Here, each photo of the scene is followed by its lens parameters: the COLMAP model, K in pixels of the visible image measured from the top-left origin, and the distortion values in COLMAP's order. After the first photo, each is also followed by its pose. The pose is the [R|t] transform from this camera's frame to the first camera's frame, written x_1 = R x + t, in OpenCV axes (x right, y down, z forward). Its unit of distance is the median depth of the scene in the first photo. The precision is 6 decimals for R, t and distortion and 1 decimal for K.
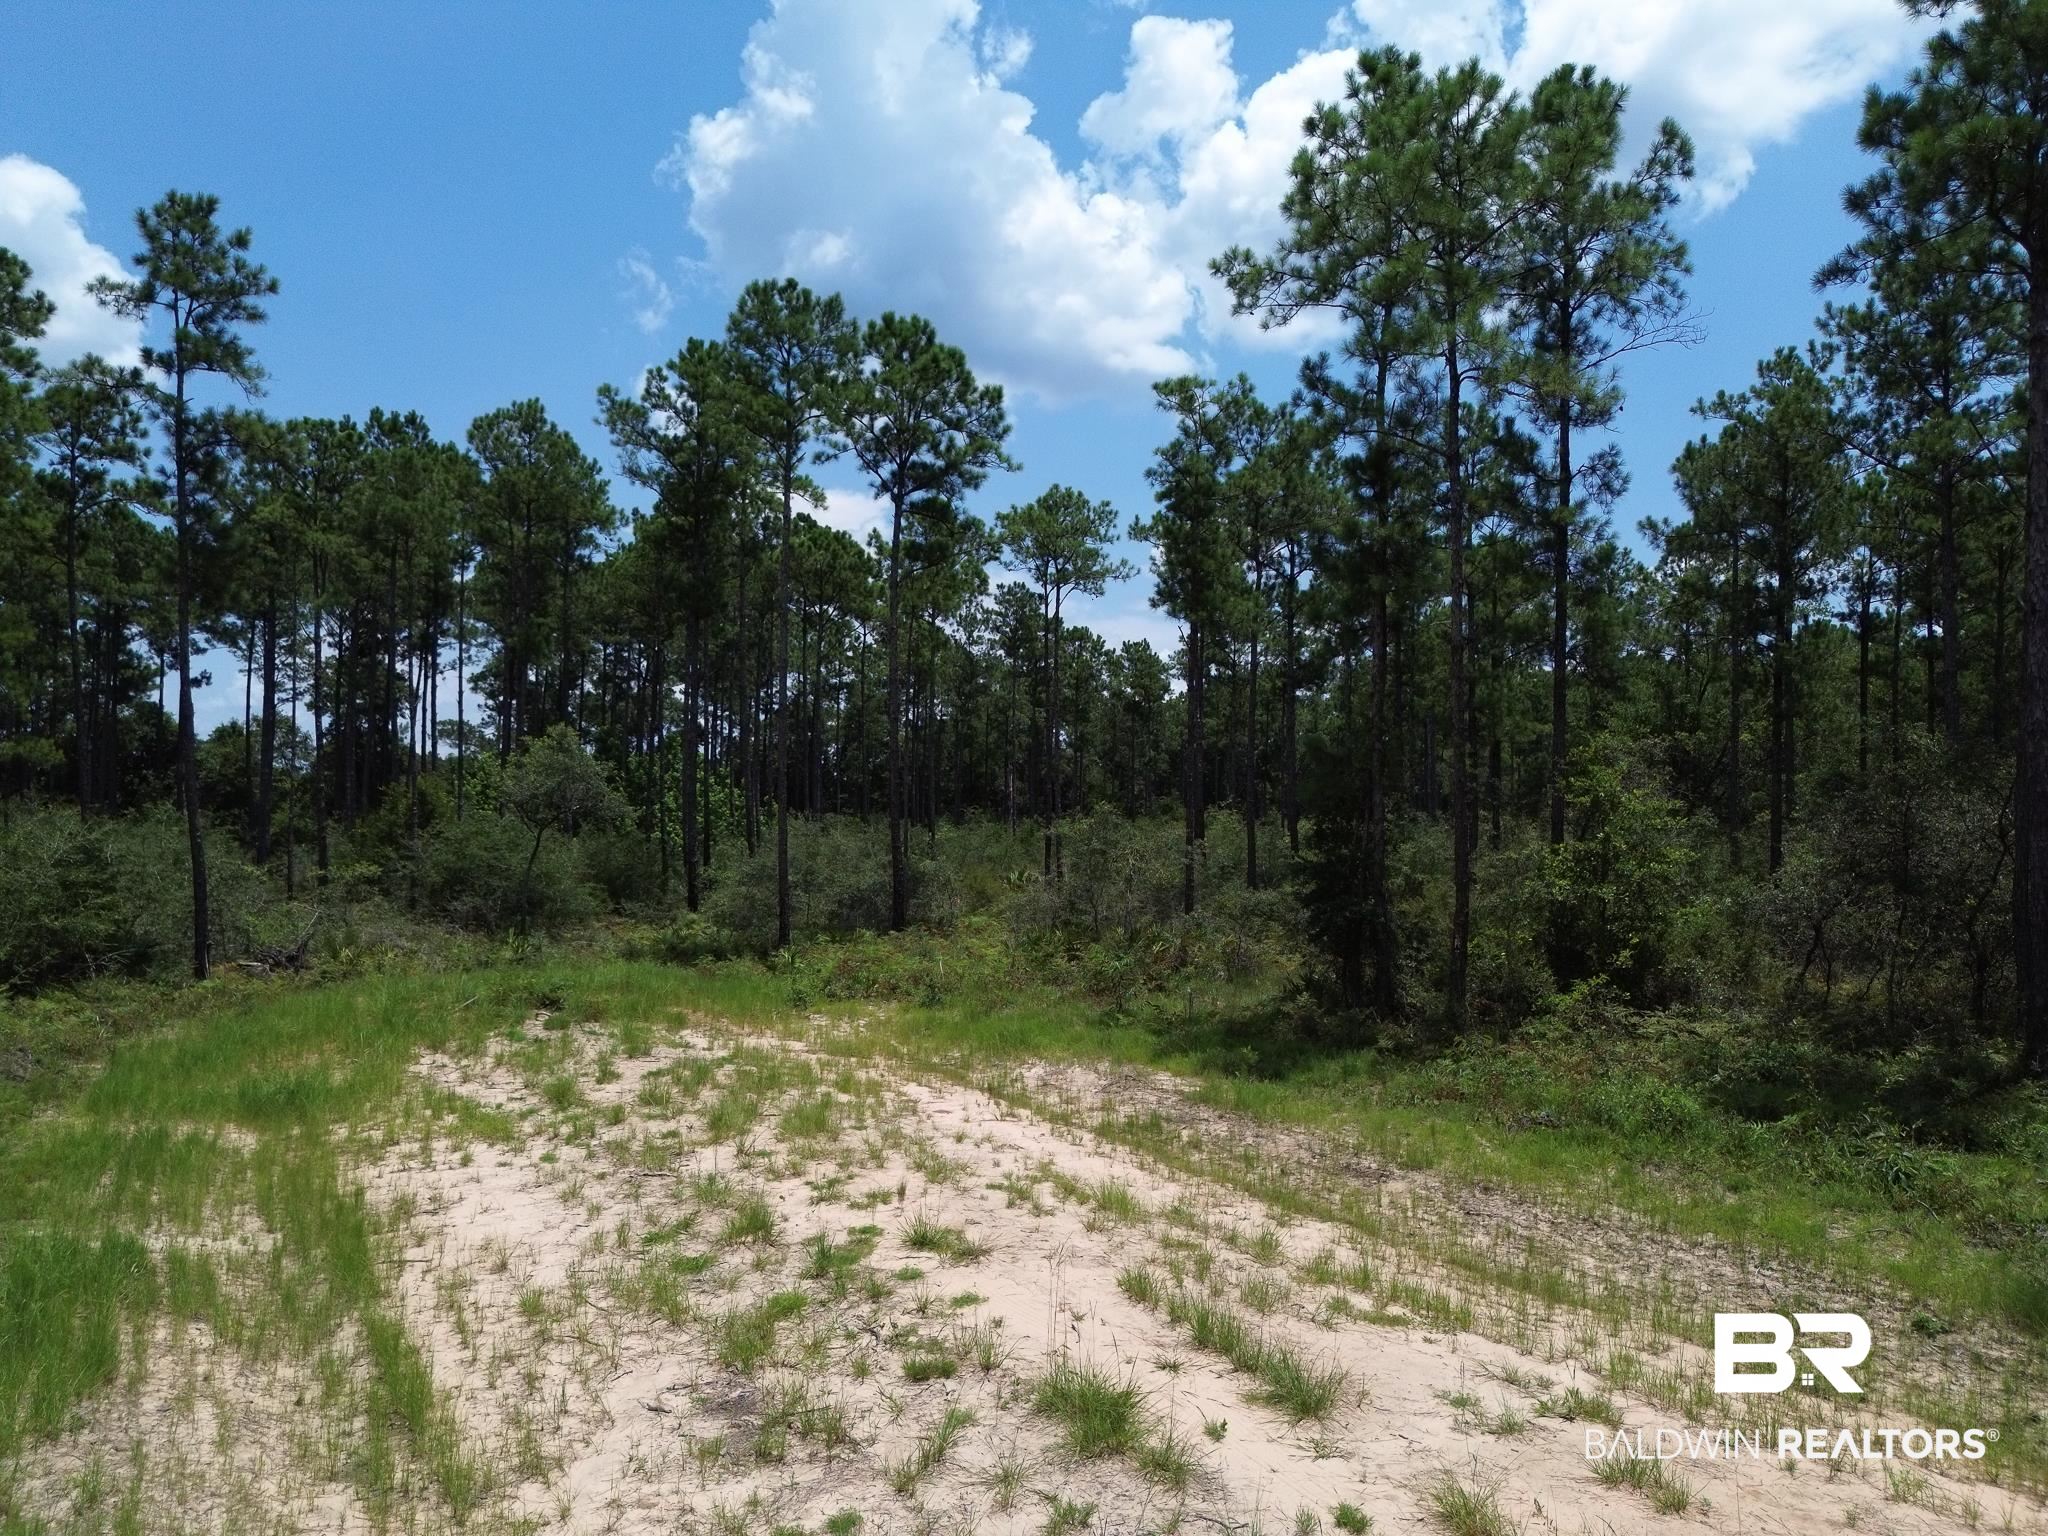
lens RADIAL K [[1424.1, 0, 1015.3], [0, 1424.1, 765.6], [0, 0, 1]] dist [0.074372, -0.072670]
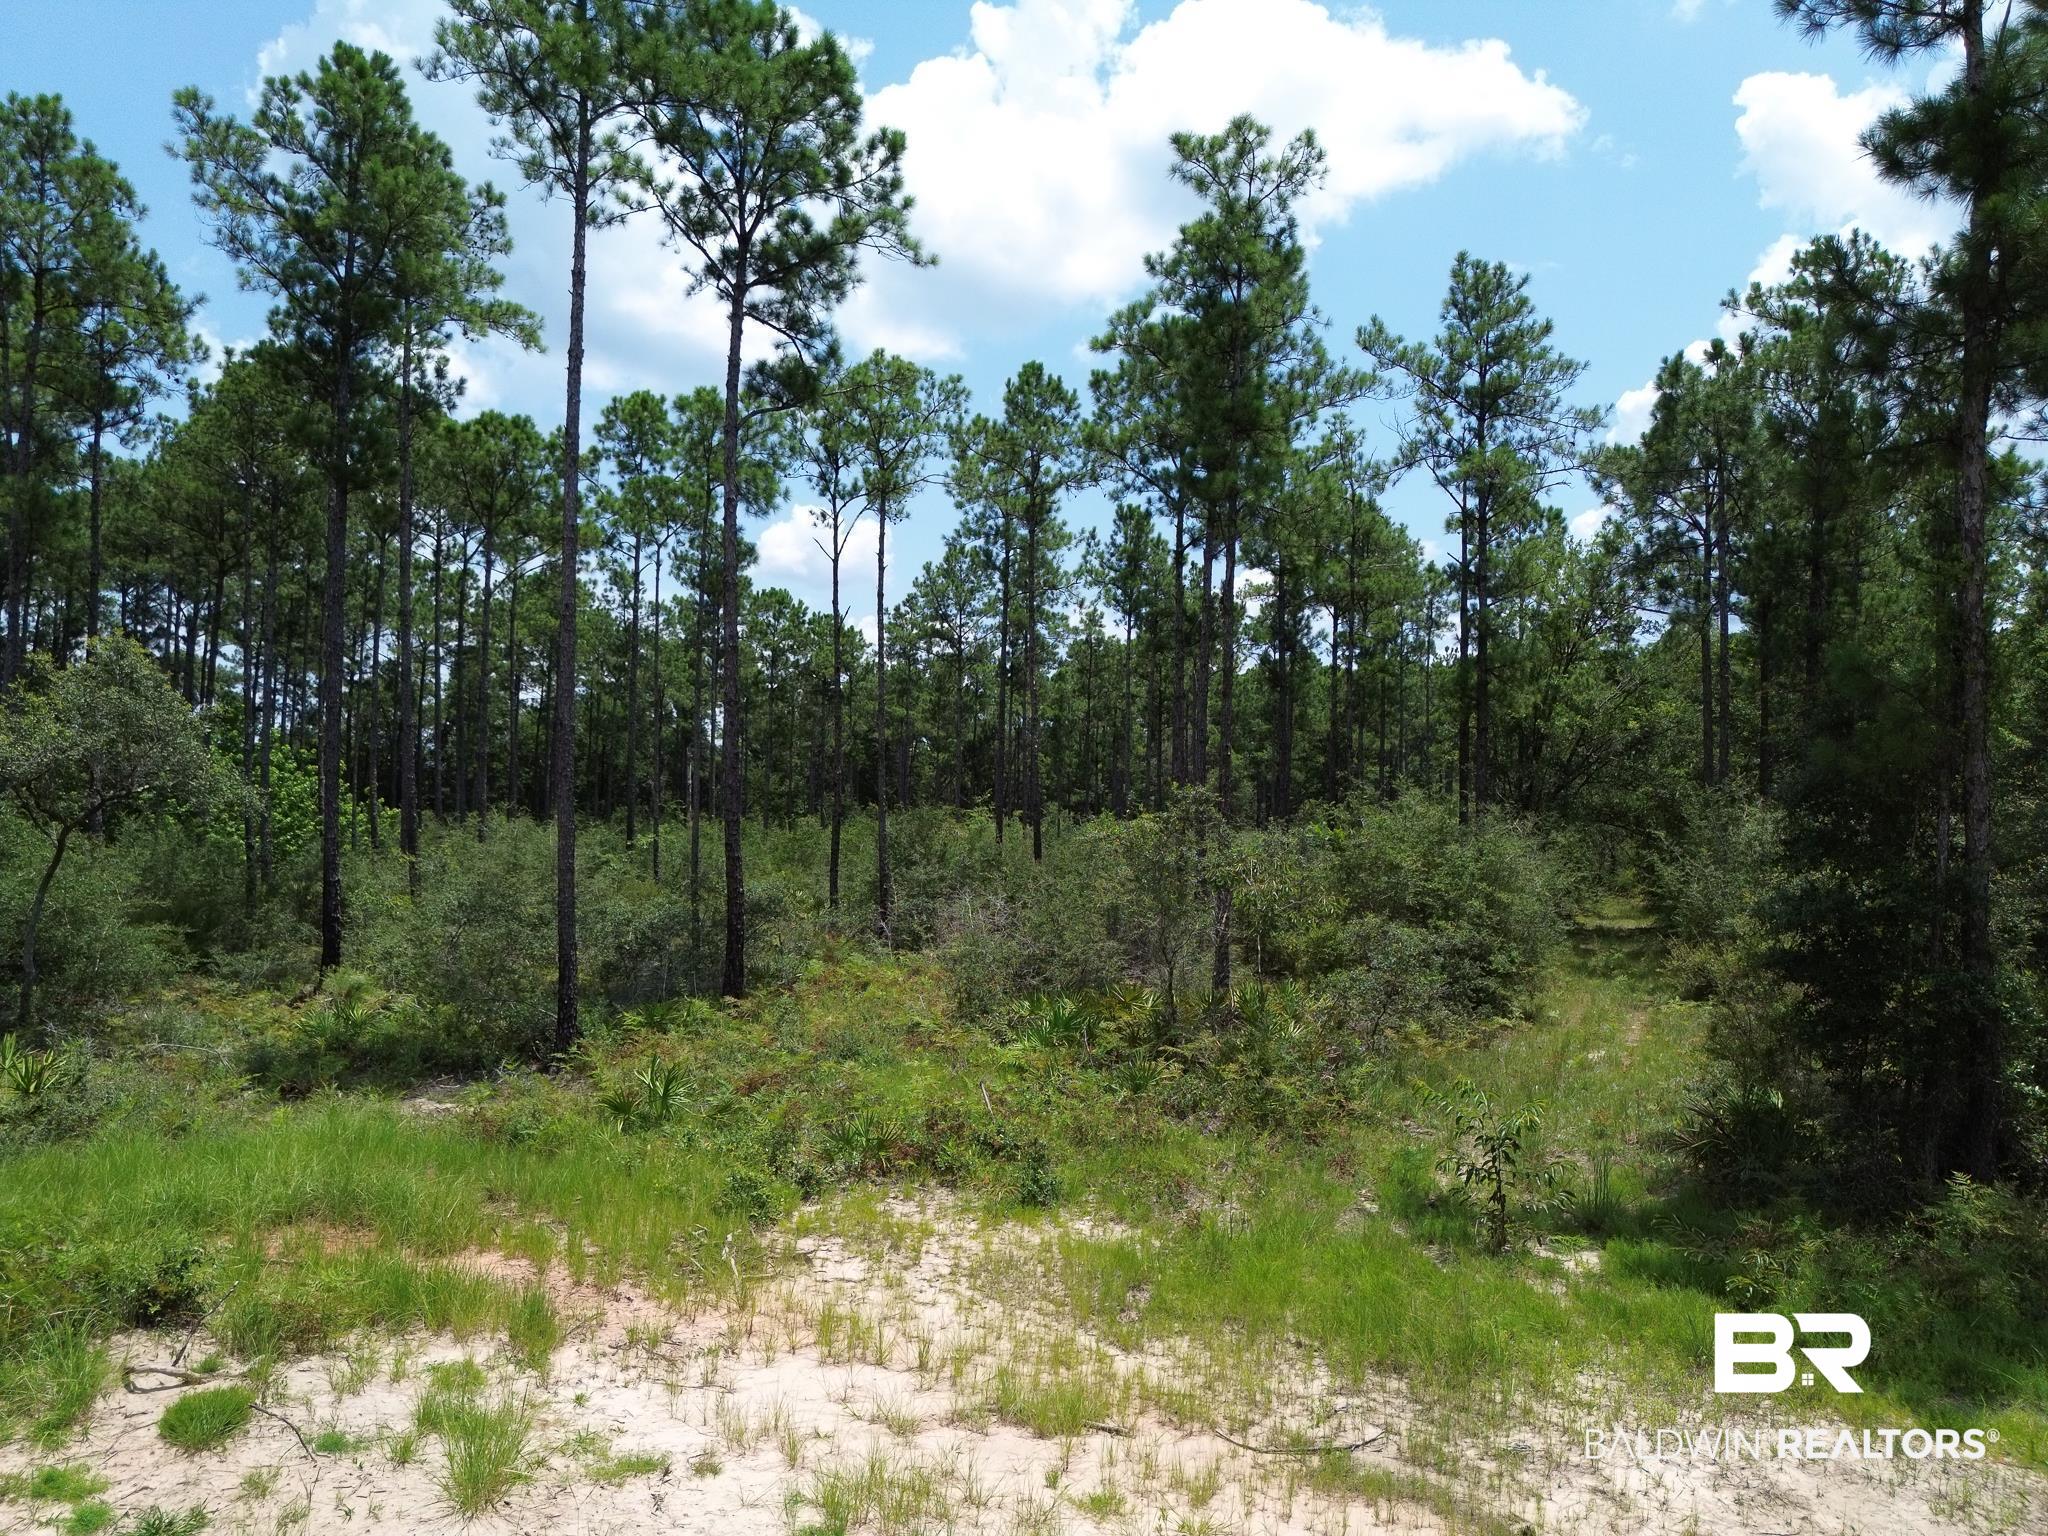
lens RADIAL K [[1425.4, 0, 1024.9], [0, 1425.4, 774.9], [0, 0, 1]] dist [-0.005564, 0.001945]
pose [[0.955701, 0.006747, 0.294263, -0.124807], [-0.008643, 0.999949, 0.005145, 0.014624], [-0.294214, -0.007460, 0.955710, 0.330366]]
